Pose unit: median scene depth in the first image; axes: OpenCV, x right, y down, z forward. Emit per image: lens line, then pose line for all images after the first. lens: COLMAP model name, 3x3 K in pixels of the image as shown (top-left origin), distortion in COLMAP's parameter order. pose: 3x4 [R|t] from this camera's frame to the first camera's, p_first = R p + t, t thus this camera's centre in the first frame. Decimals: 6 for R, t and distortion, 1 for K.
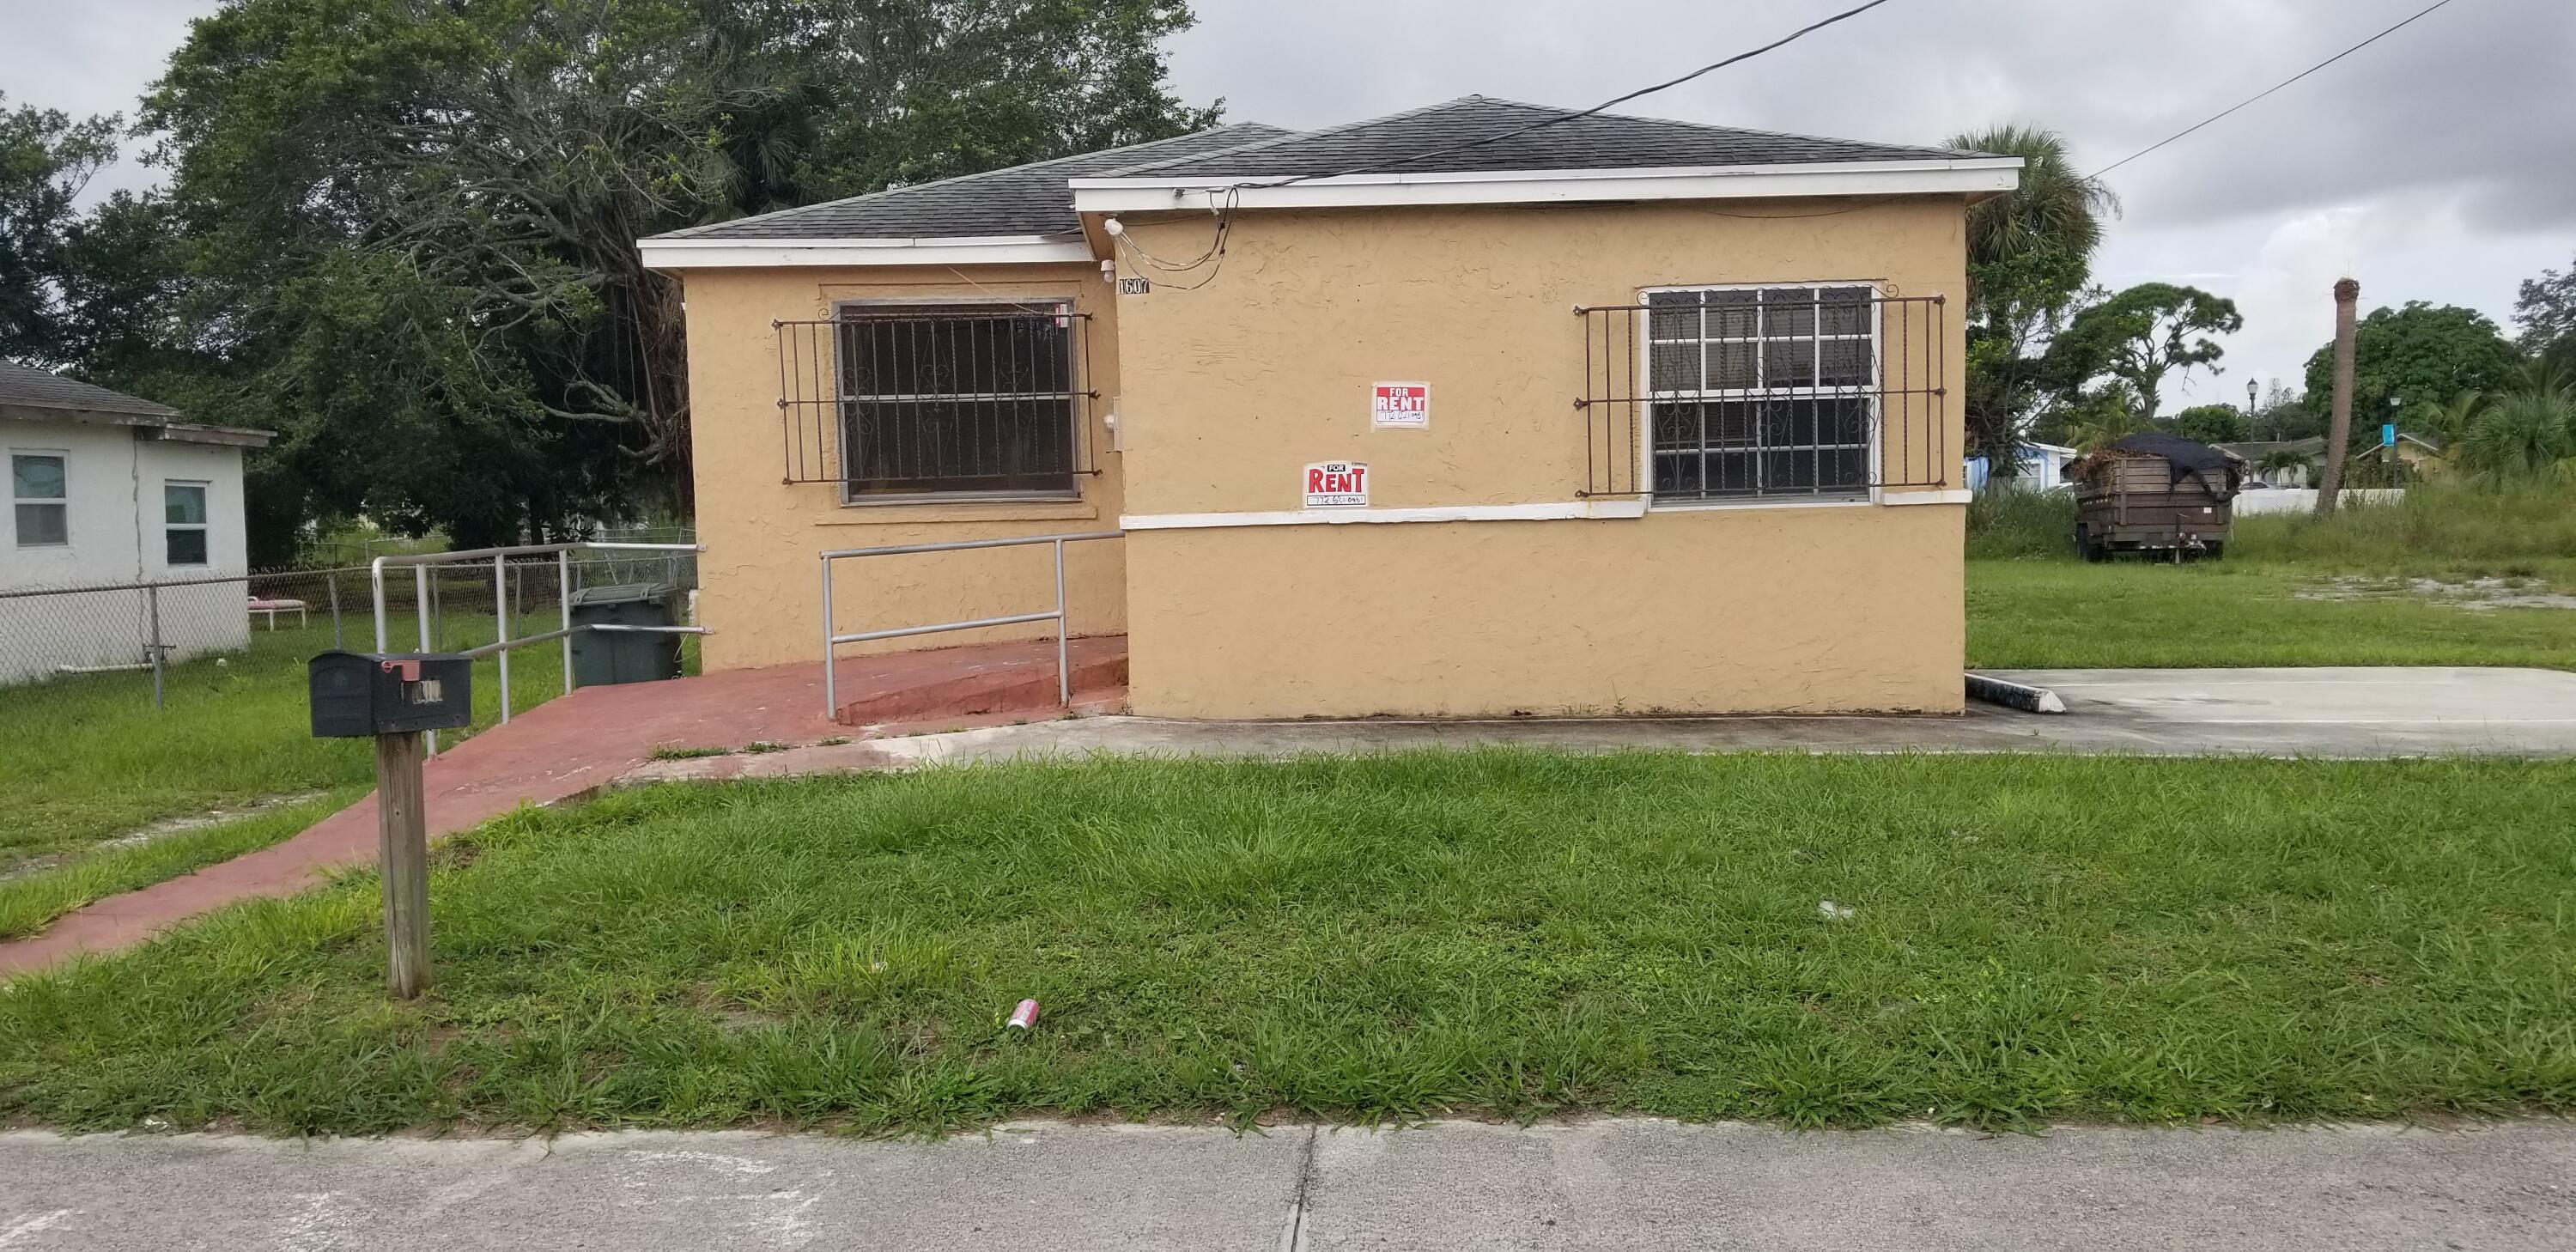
lens RADIAL K [[2048.4, 0, 1290.9], [0, 2048.4, 635.1], [0, 0, 1]] dist [0.091909, -0.109139]
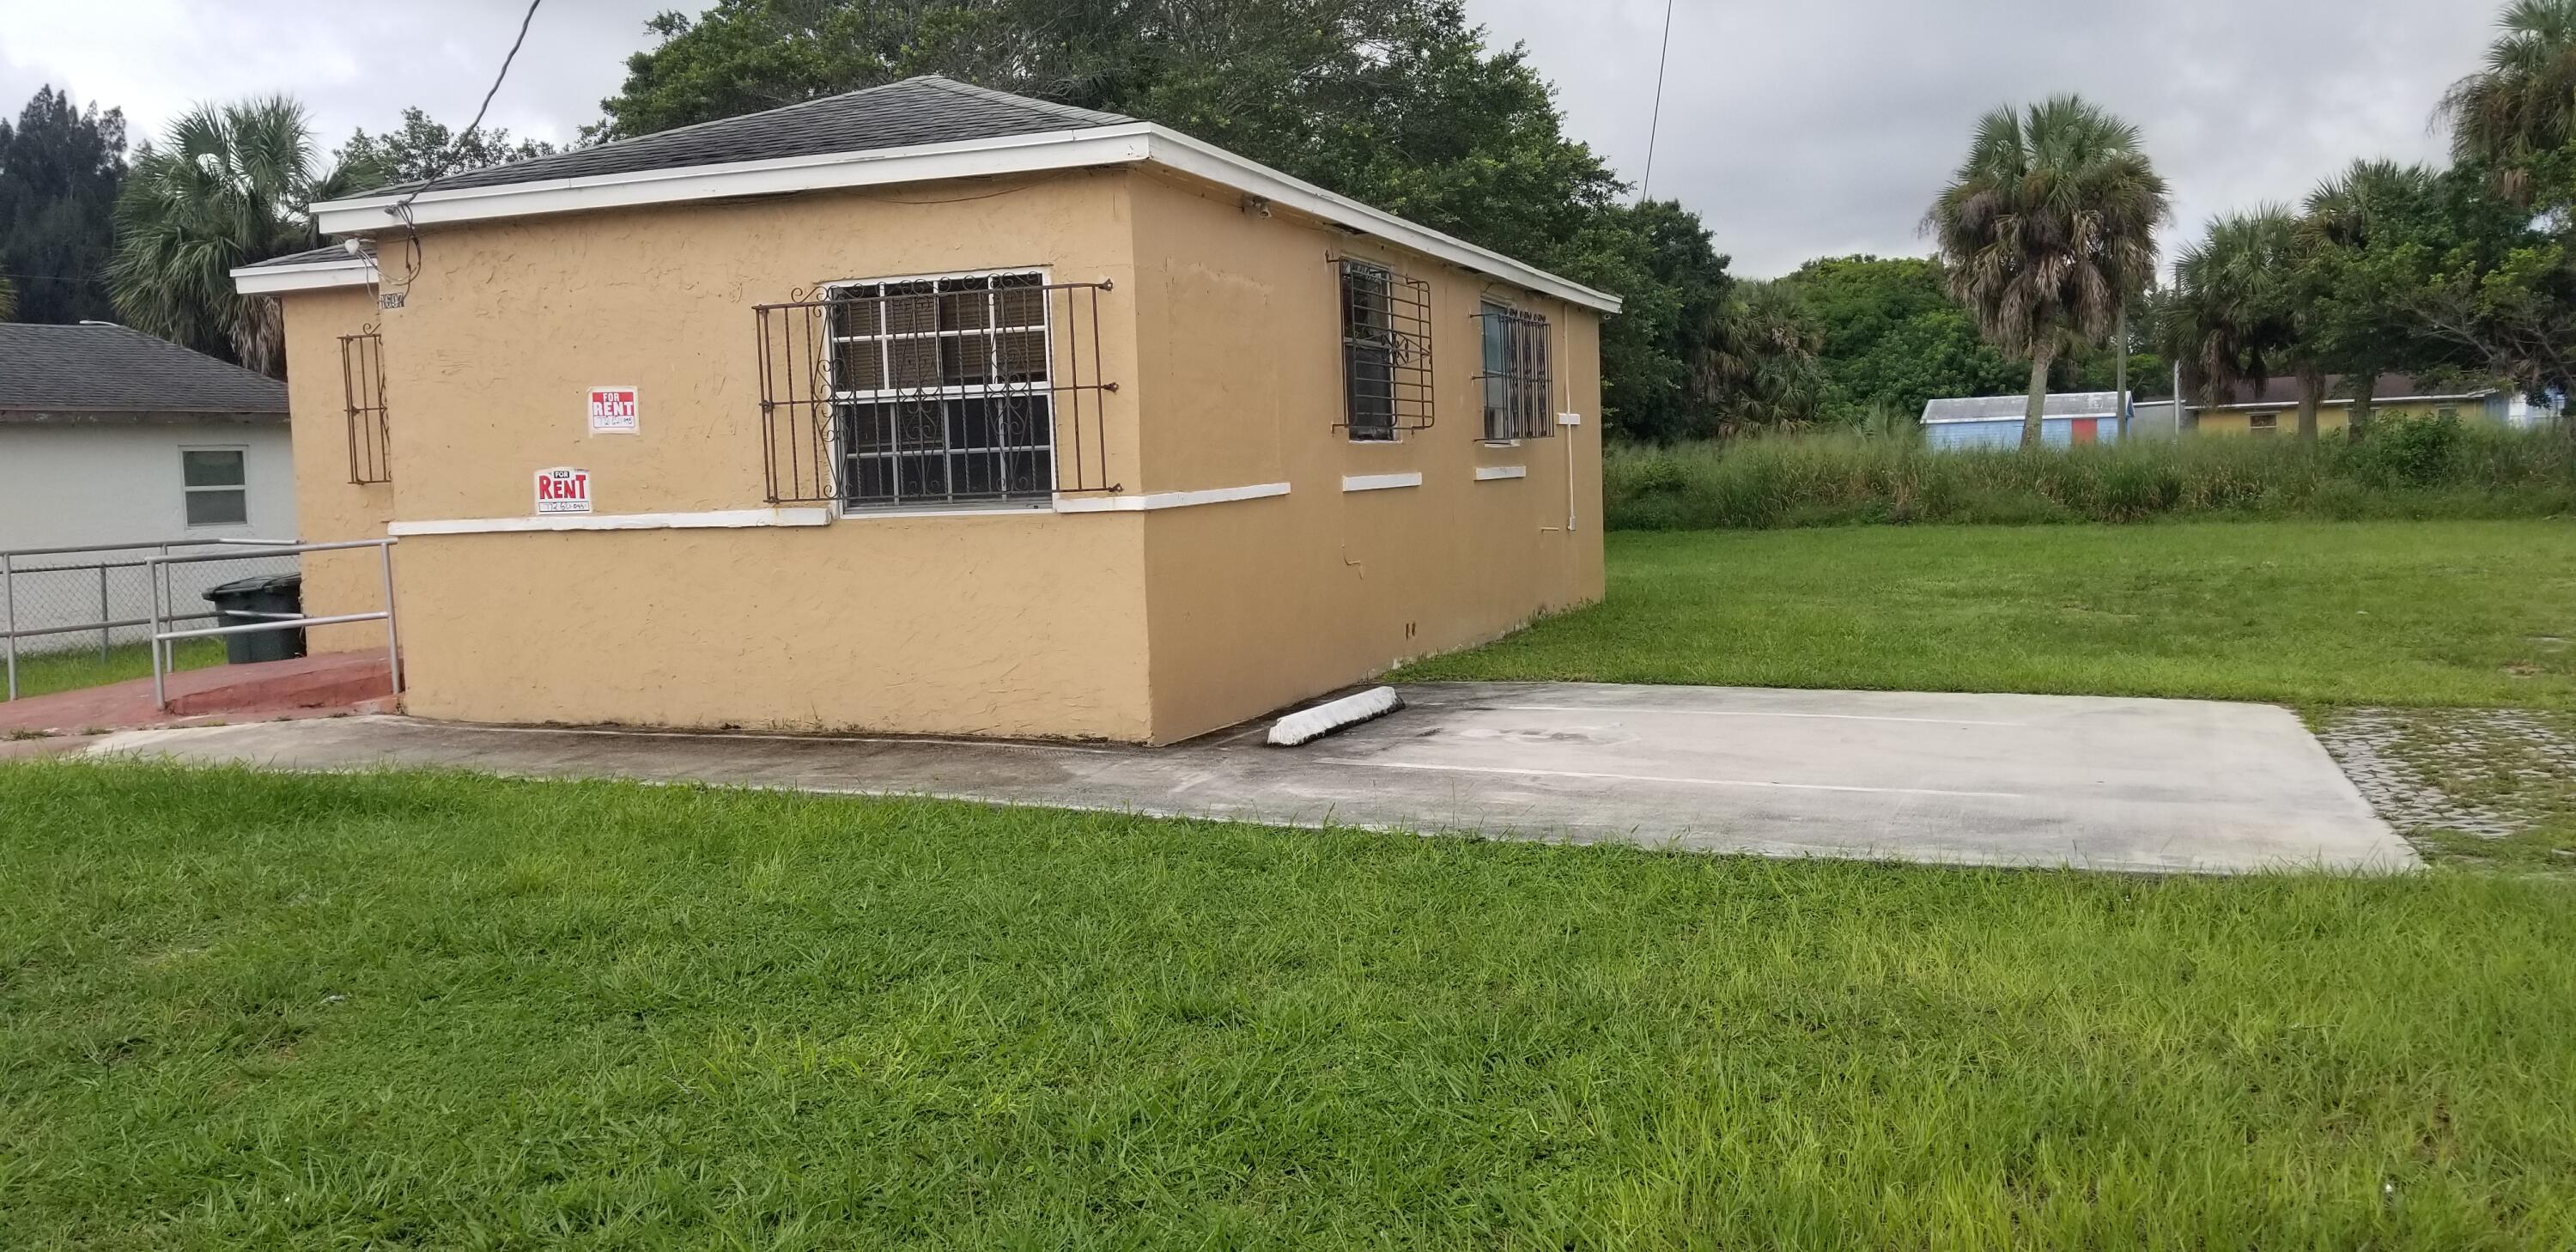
lens RADIAL K [[2048.4, 0, 1281.0], [0, 2048.4, 601.1], [0, 0, 1]] dist [0.091909, -0.109139]
pose [[0.919961, 0.016366, -0.391668, 0.735565], [-0.011351, 0.999821, 0.015117, -0.038874], [0.391845, -0.009461, 0.919983, 0.207815]]
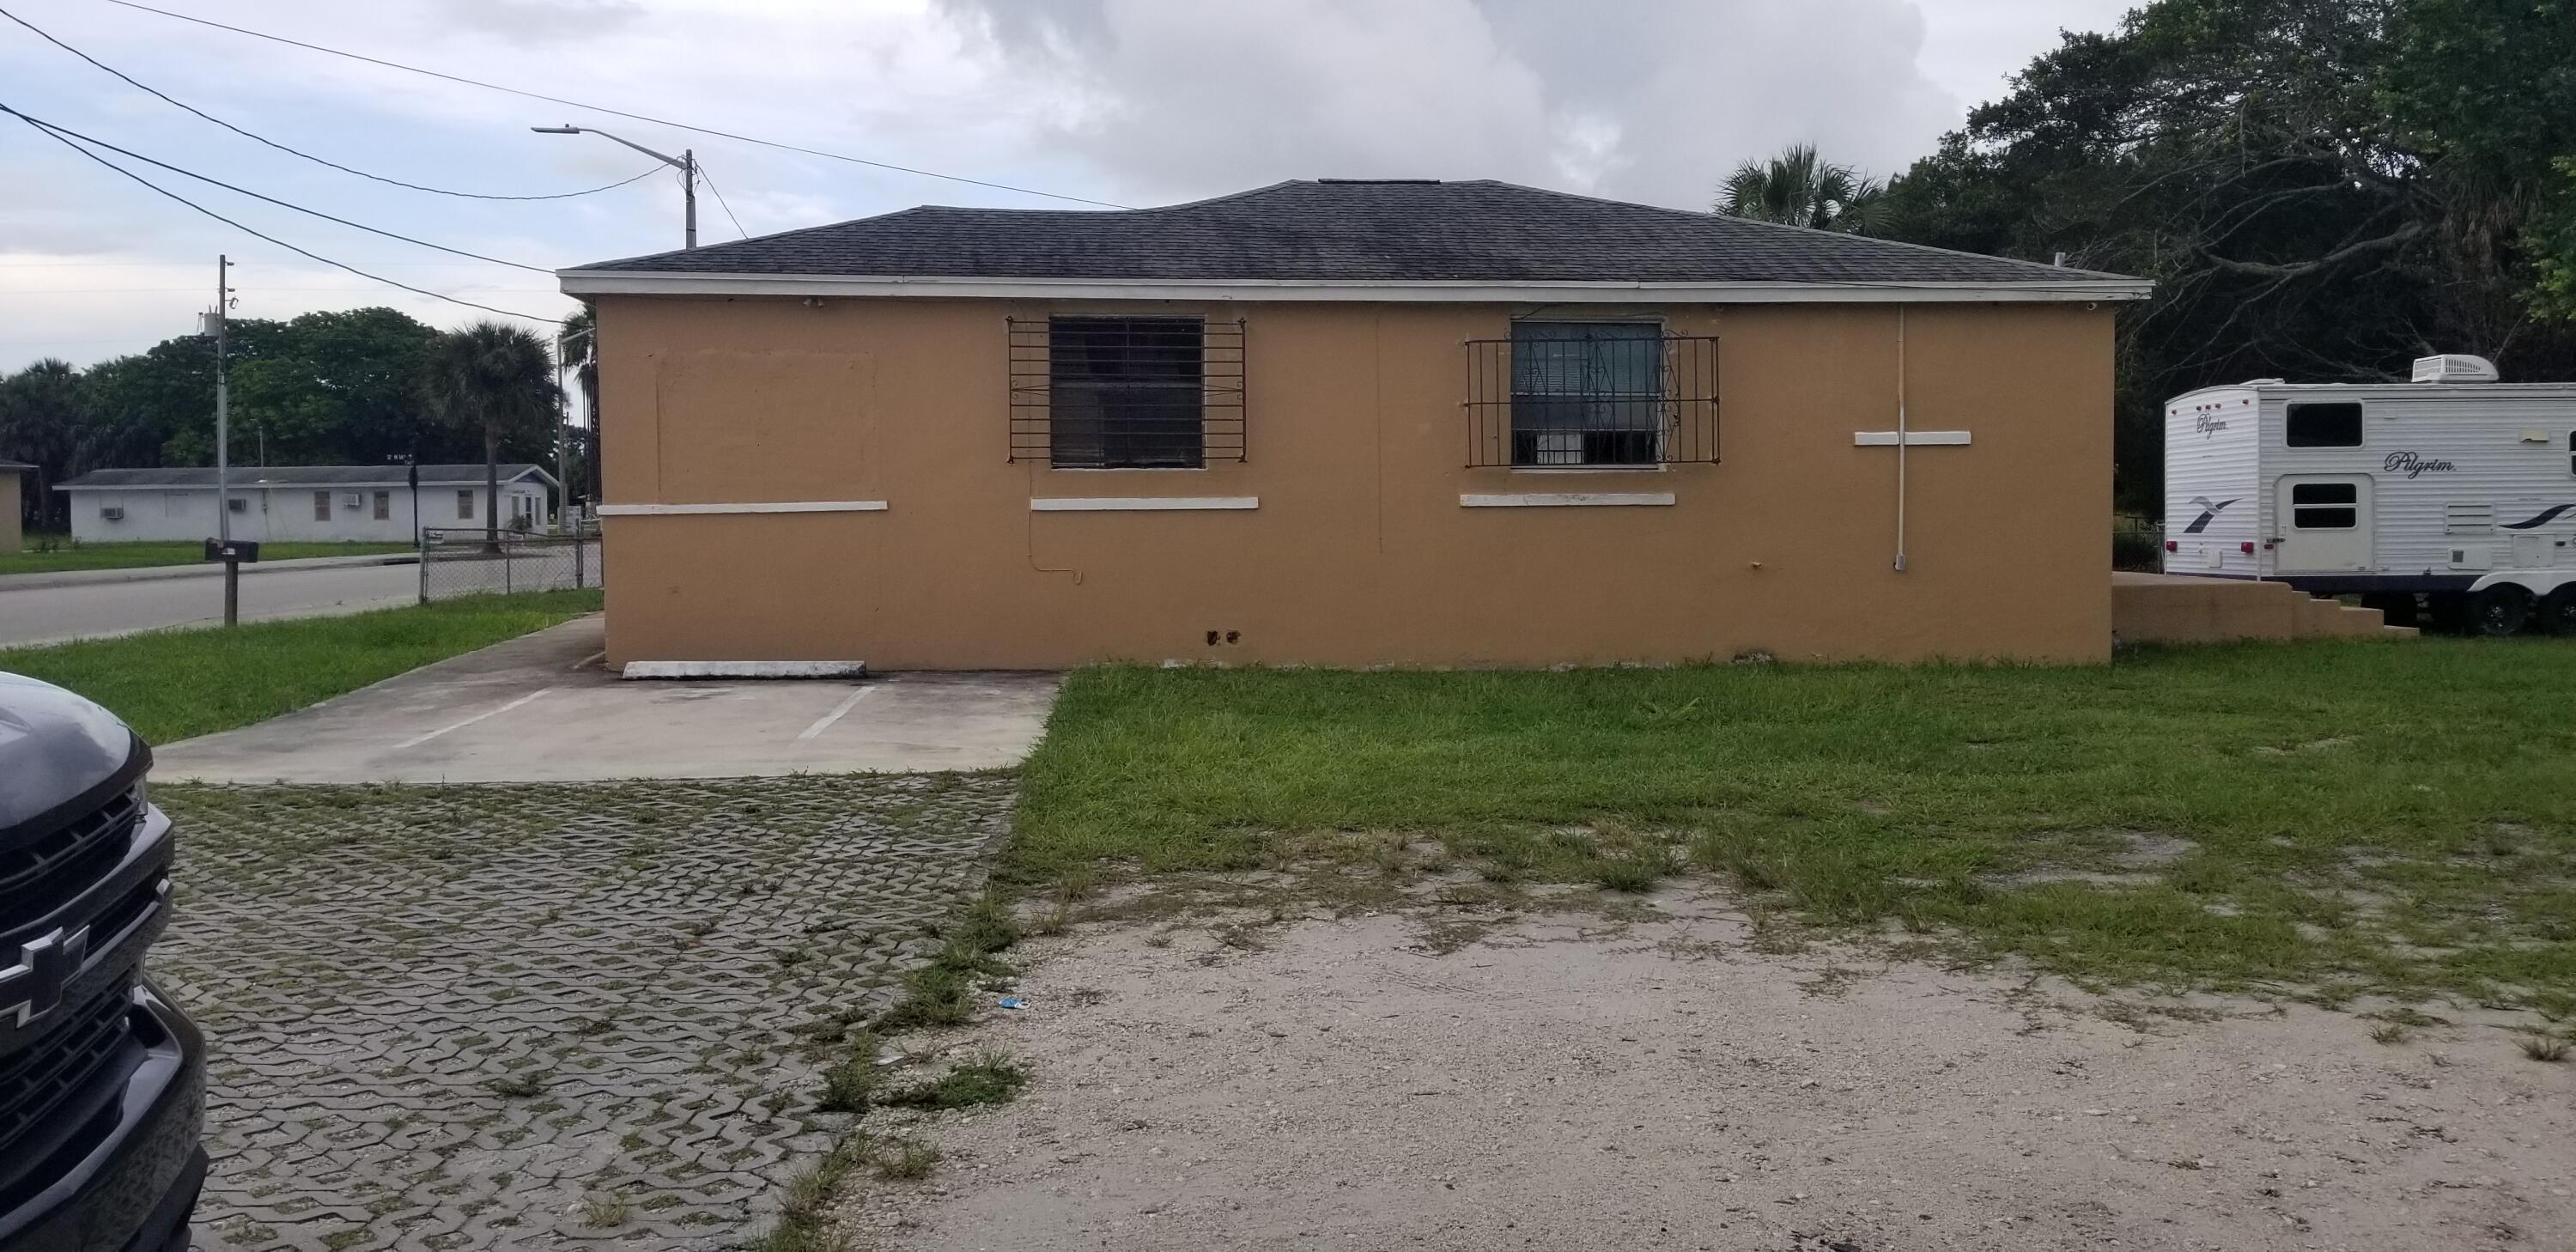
lens RADIAL K [[2048.4, 0, 1269.3], [0, 2048.4, 616.9], [0, 0, 1]] dist [0.091909, -0.109139]
pose [[0.064438, 0.080105, -0.994701, 1.750924], [-0.059374, 0.995315, 0.076308, -0.129311], [0.996154, 0.054142, 0.068892, 1.366331]]
